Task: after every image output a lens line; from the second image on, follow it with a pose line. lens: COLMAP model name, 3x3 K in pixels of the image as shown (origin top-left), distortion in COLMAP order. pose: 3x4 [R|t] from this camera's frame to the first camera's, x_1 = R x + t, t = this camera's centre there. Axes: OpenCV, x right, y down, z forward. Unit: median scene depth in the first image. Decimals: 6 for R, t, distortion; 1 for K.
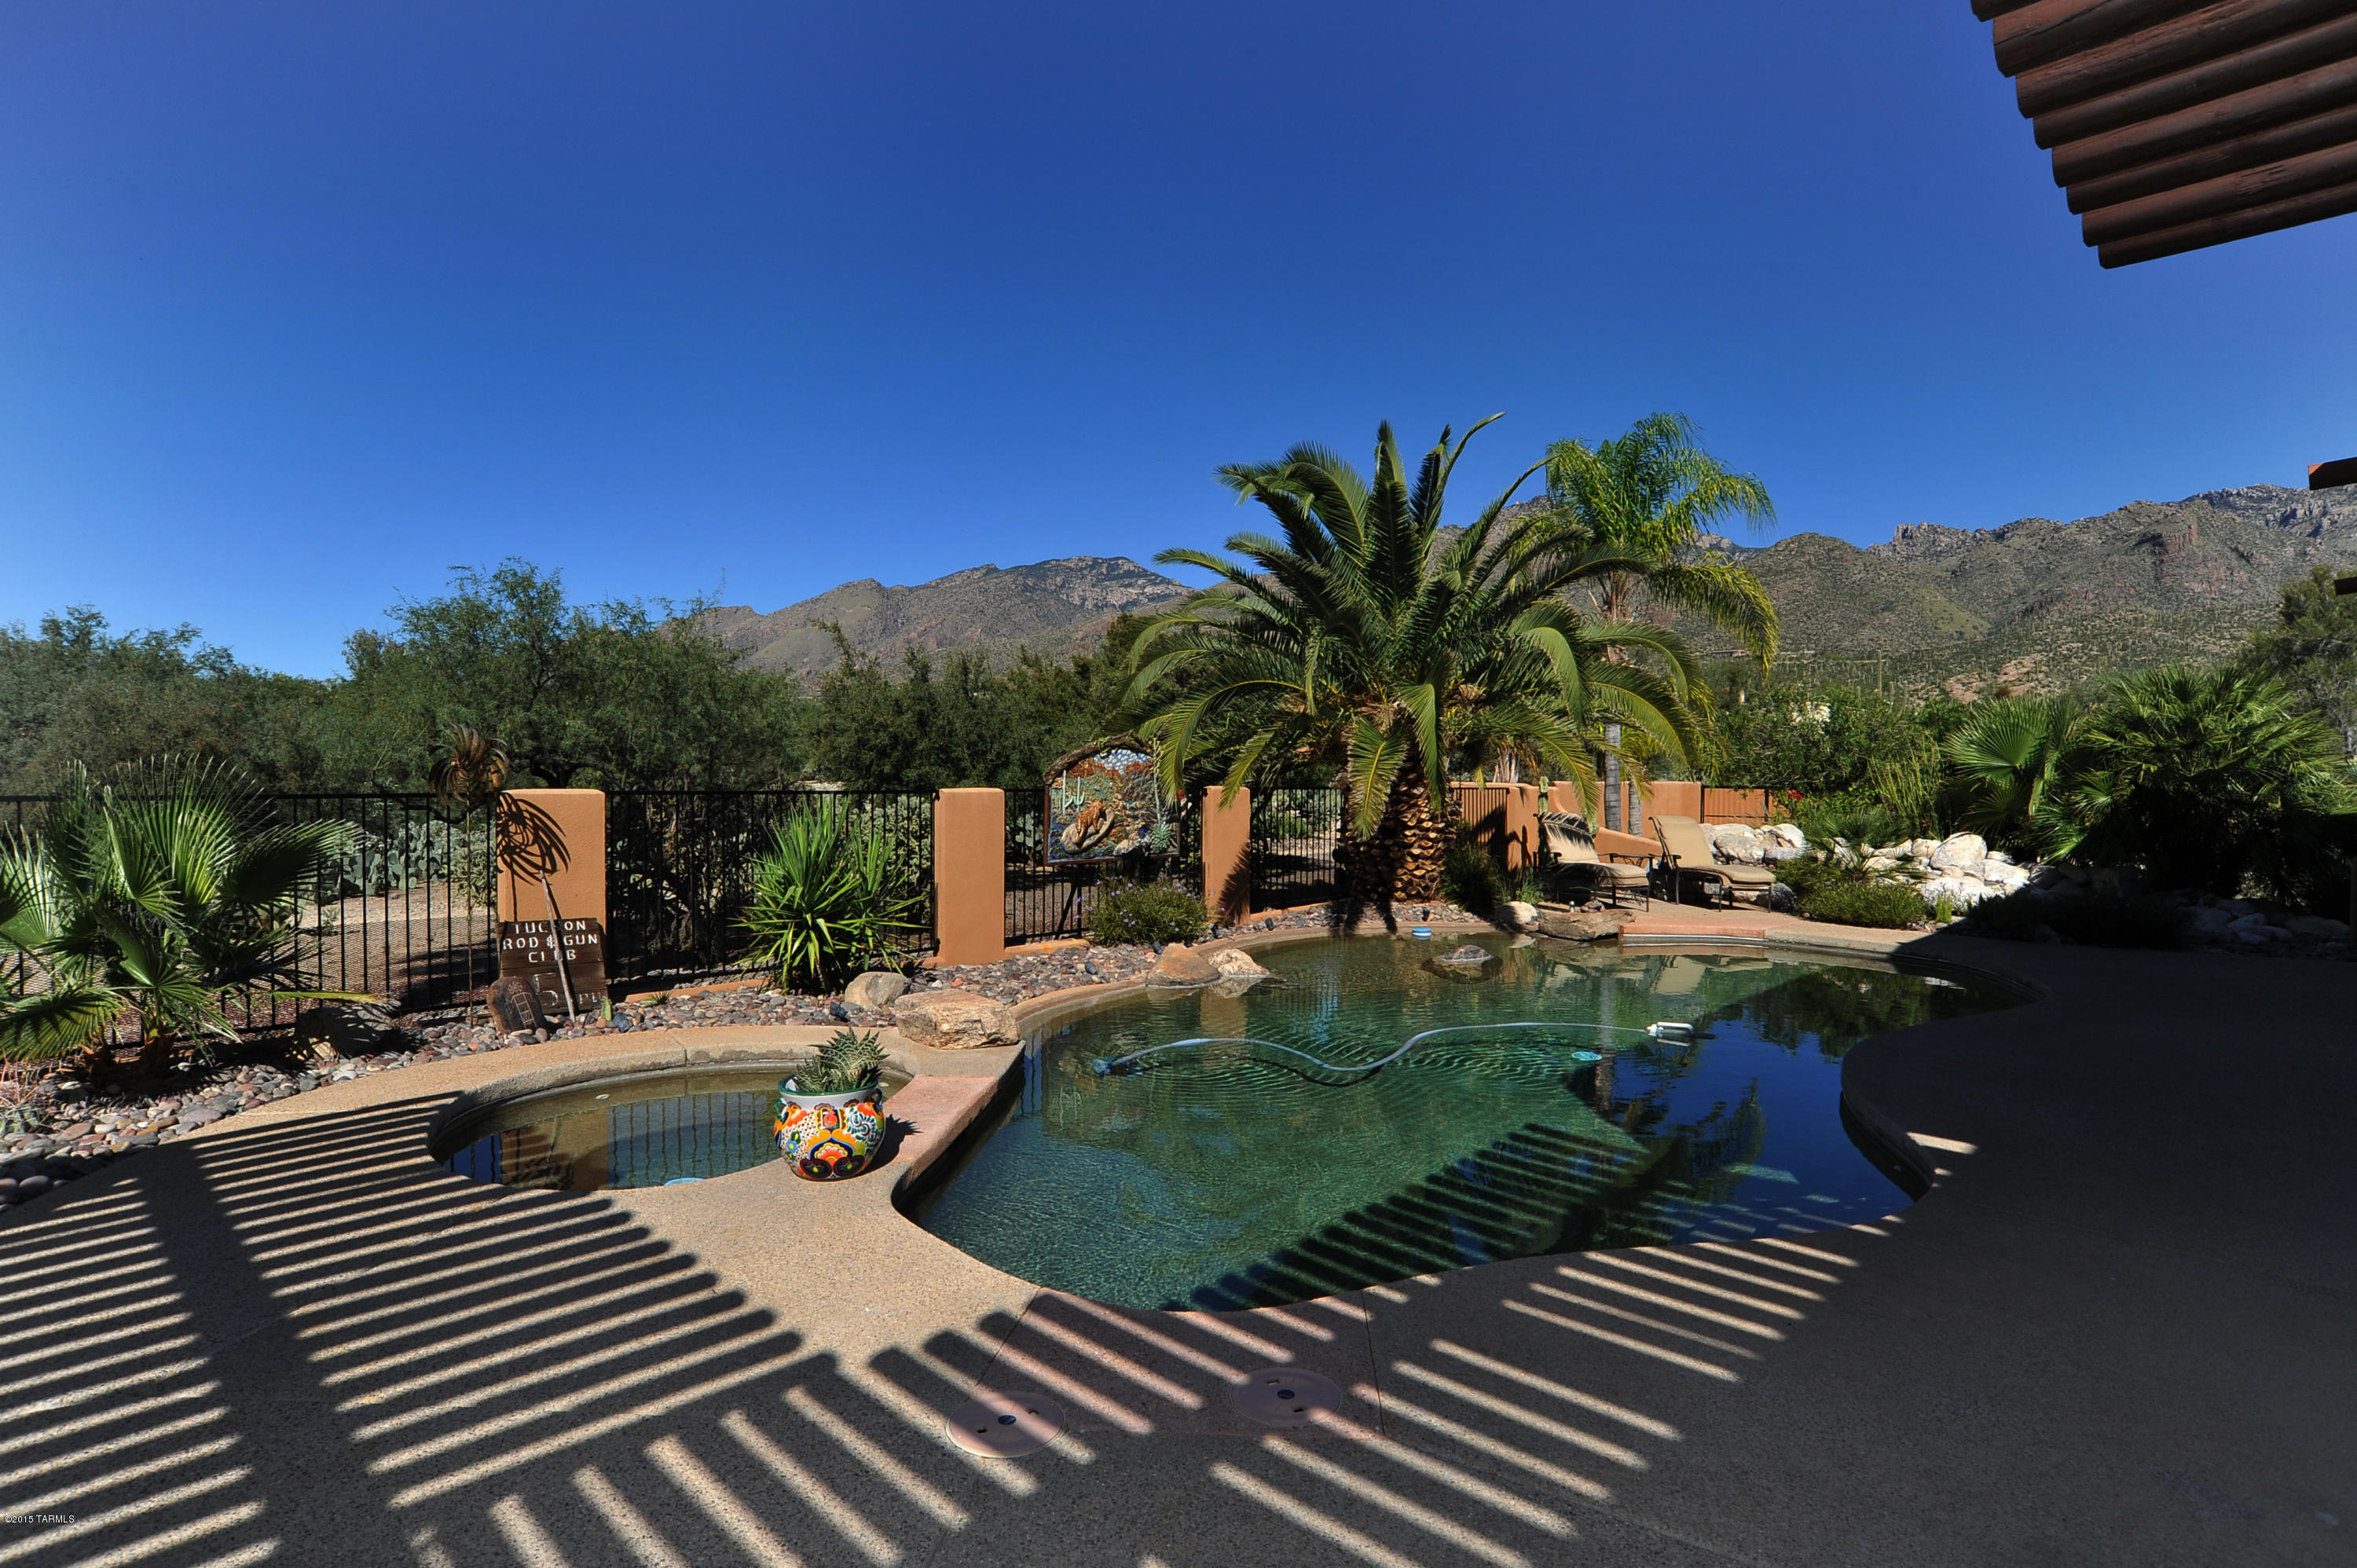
lens RADIAL K [[1243.3, 0, 1178.5], [0, 1243.3, 784.0], [0, 0, 1]] dist [-0.115012, 0.063794]
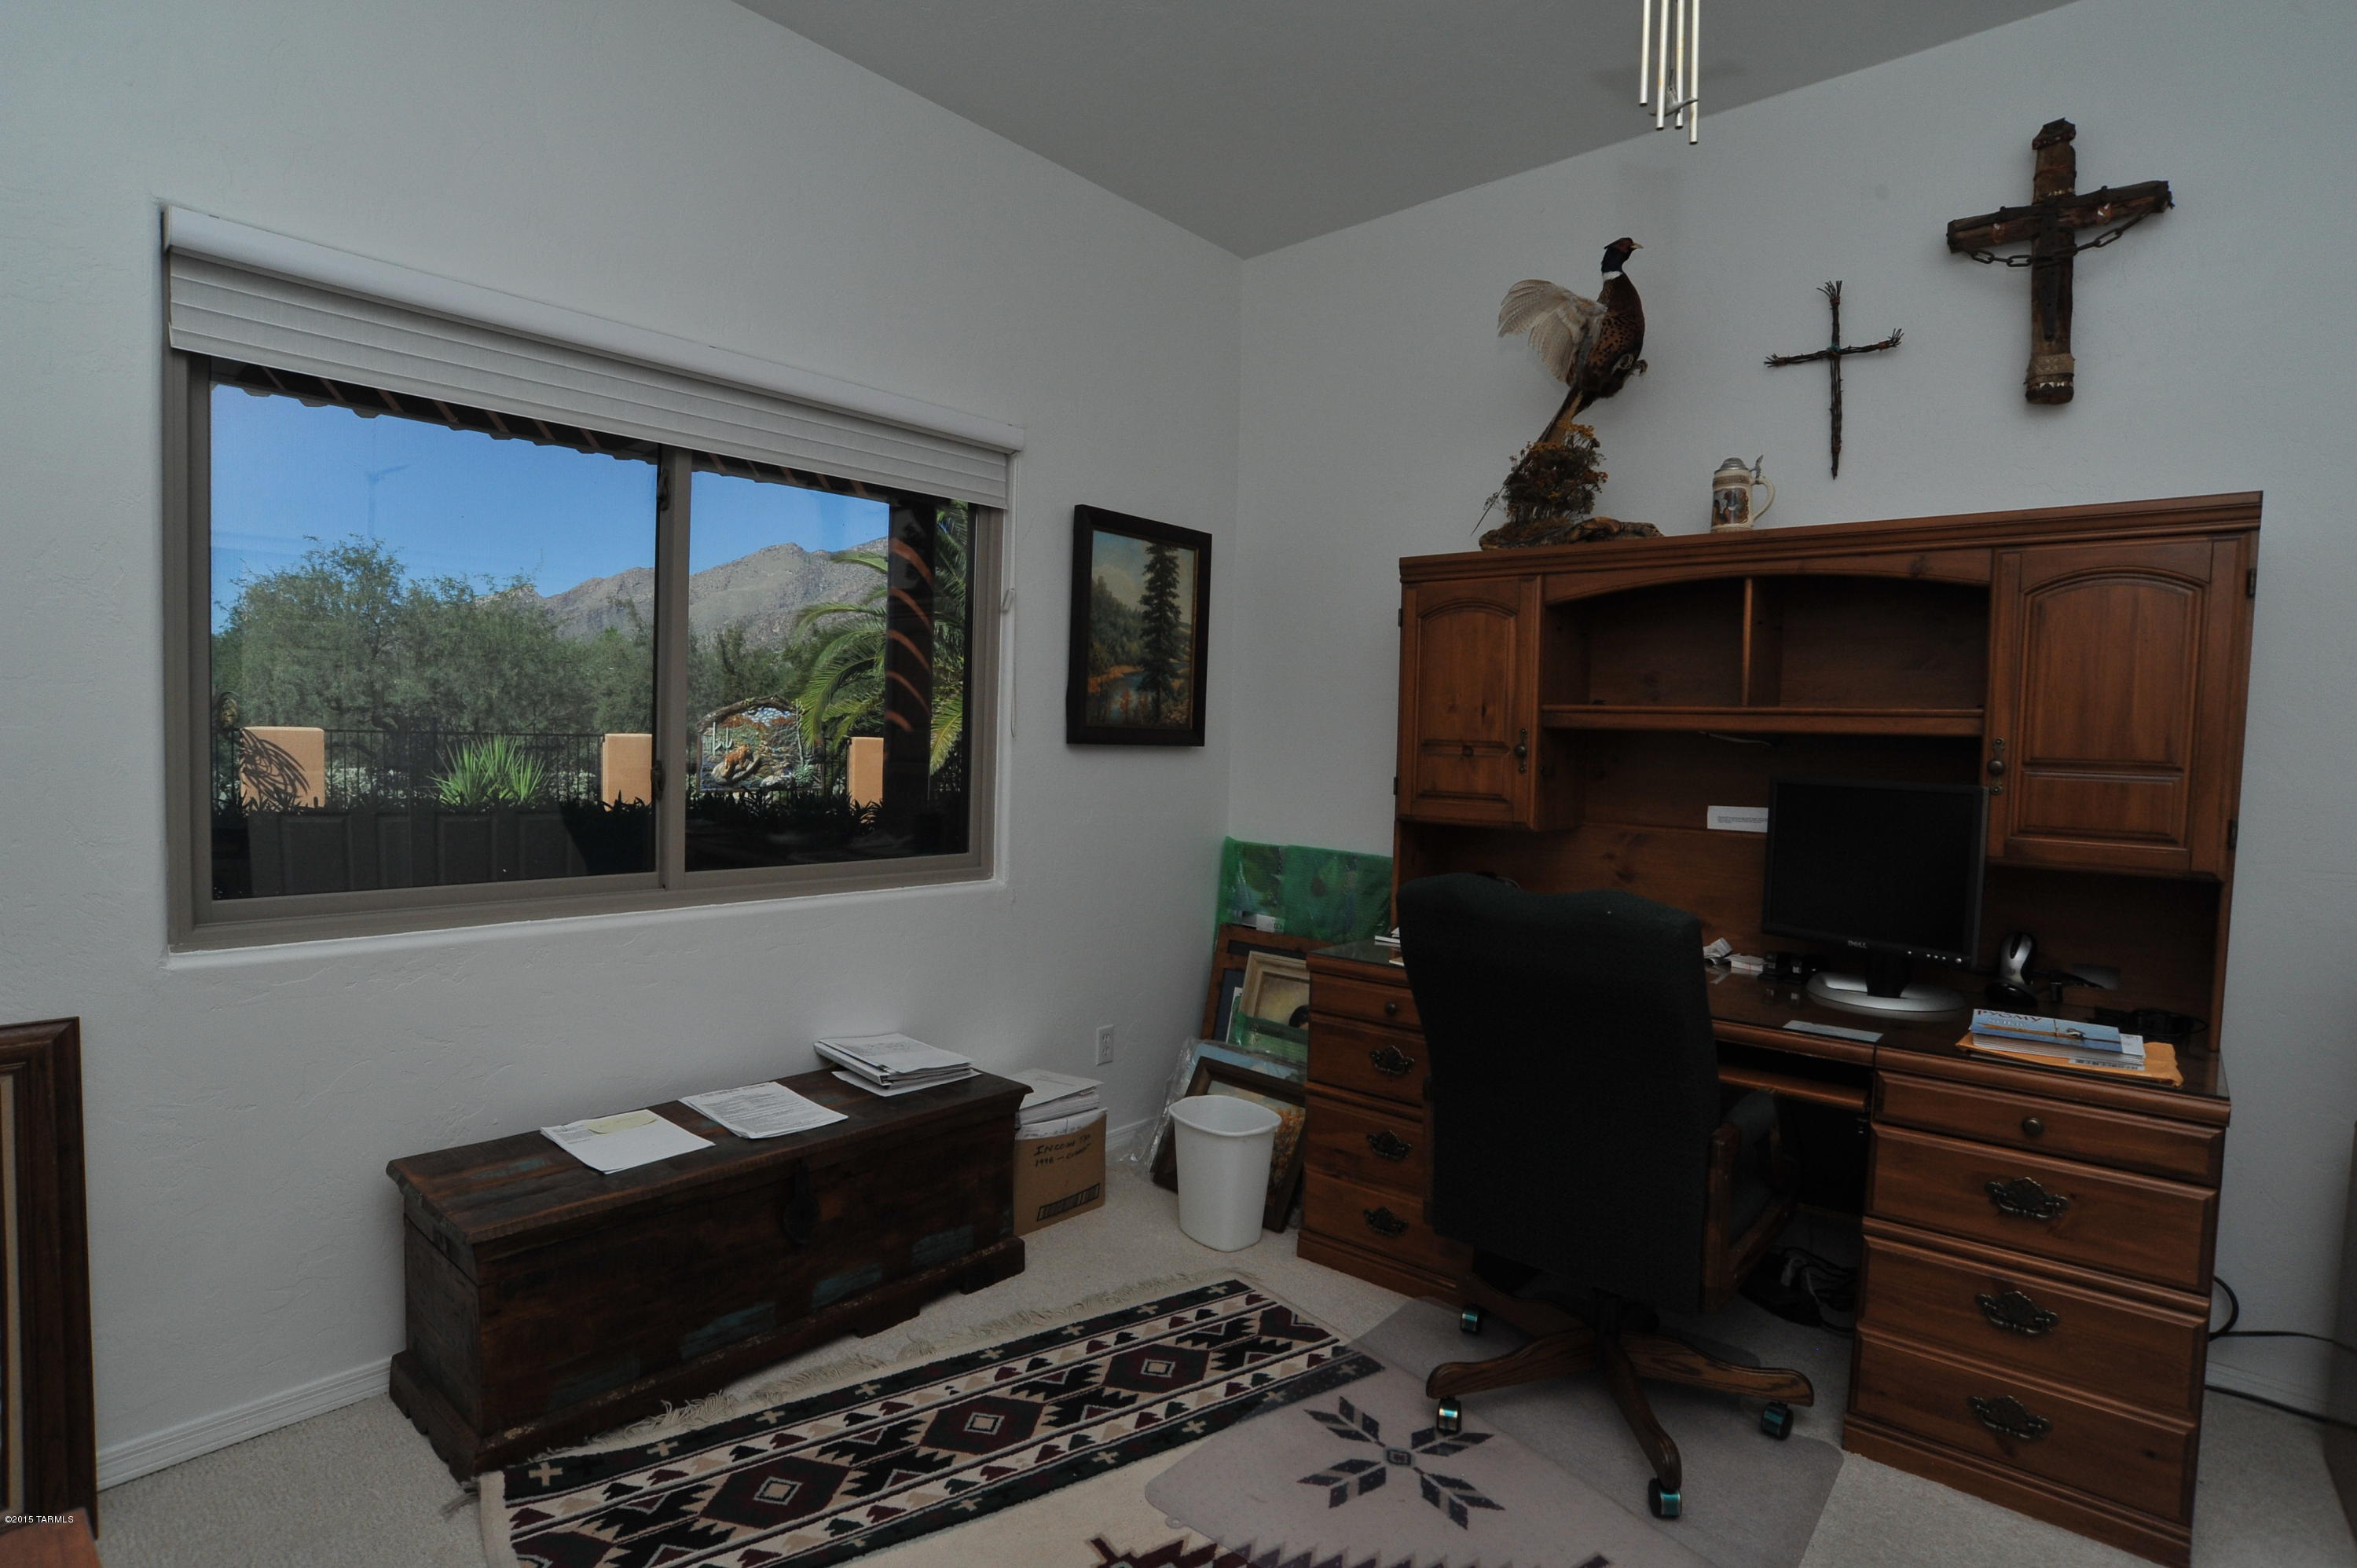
lens RADIAL K [[1212.4, 0, 1178.5], [0, 1212.4, 784.0], [0, 0, 1]] dist [-0.106449, 0.052441]
pose [[0.997464, 0.013421, 0.069900, 0.269587], [-0.015267, 0.999547, 0.025939, 0.012329], [-0.069520, -0.026941, 0.997217, -0.275134]]
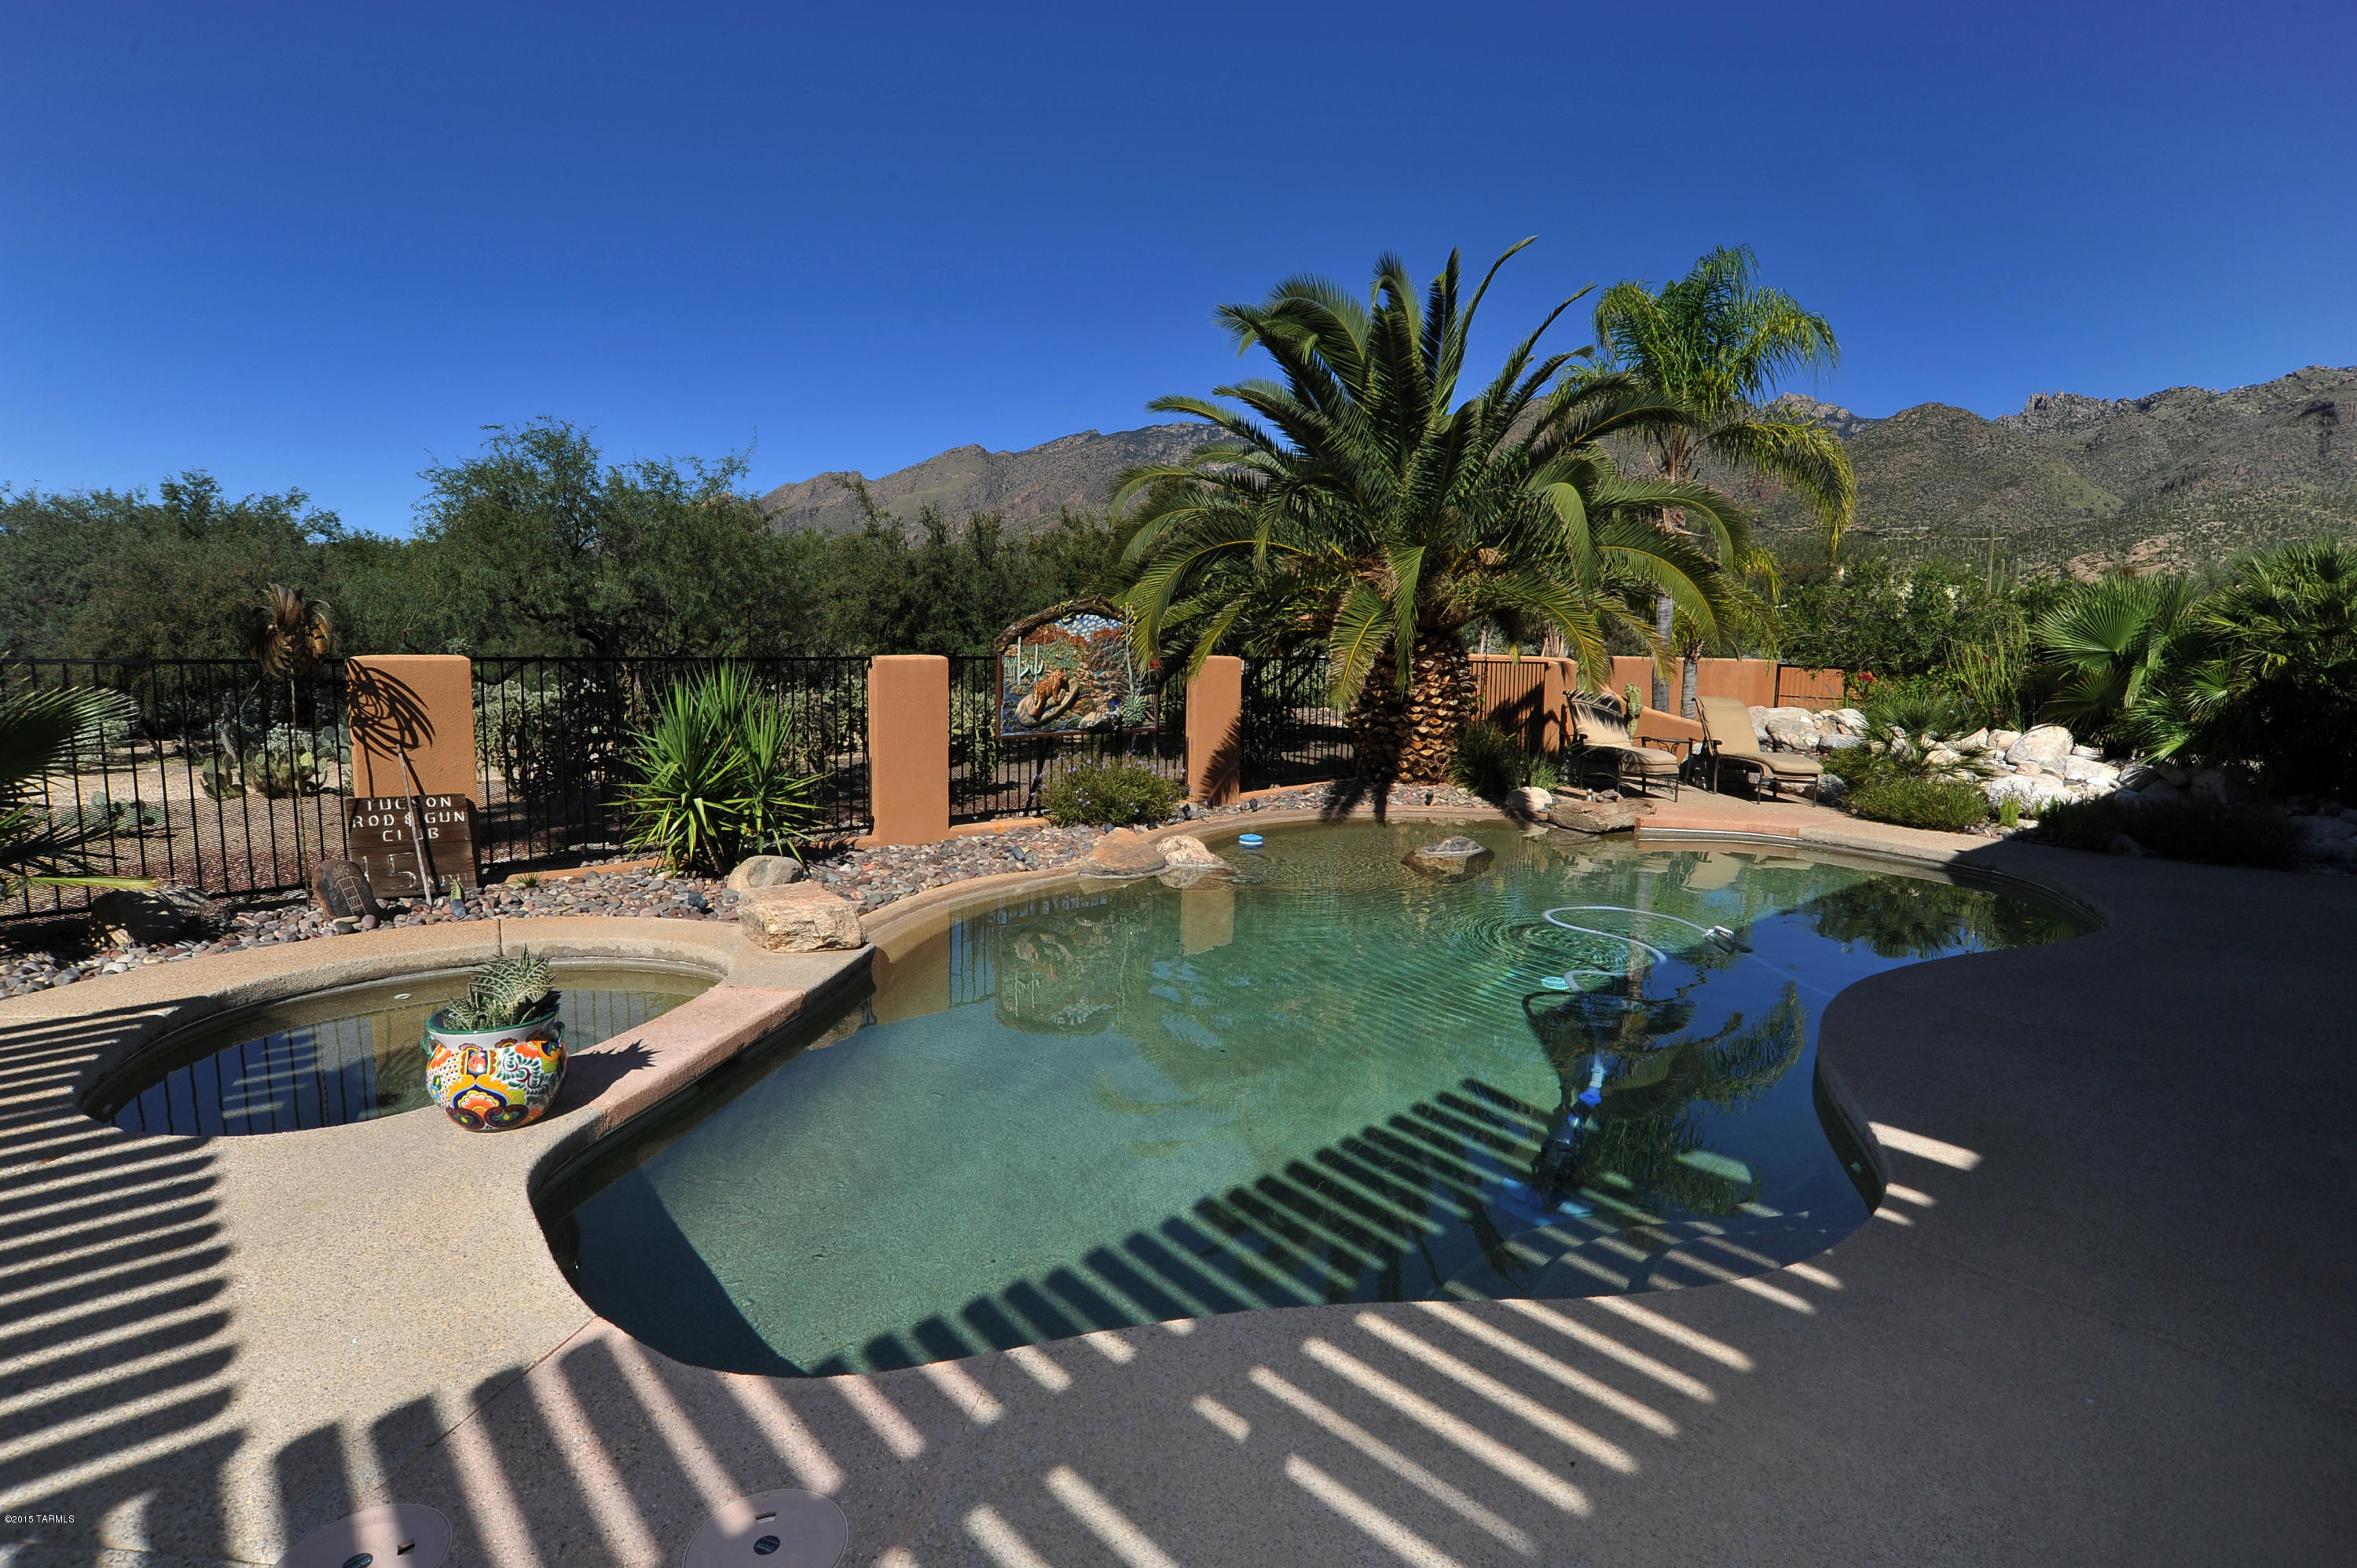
lens RADIAL K [[1212.4, 0, 1178.5], [0, 1212.4, 784.0], [0, 0, 1]] dist [-0.106449, 0.052441]
pose [[0.996842, 0.022882, -0.076047, 0.081883], [-0.014345, 0.993721, 0.110961, -0.003035], [0.078108, -0.109520, 0.990911, 0.089070]]
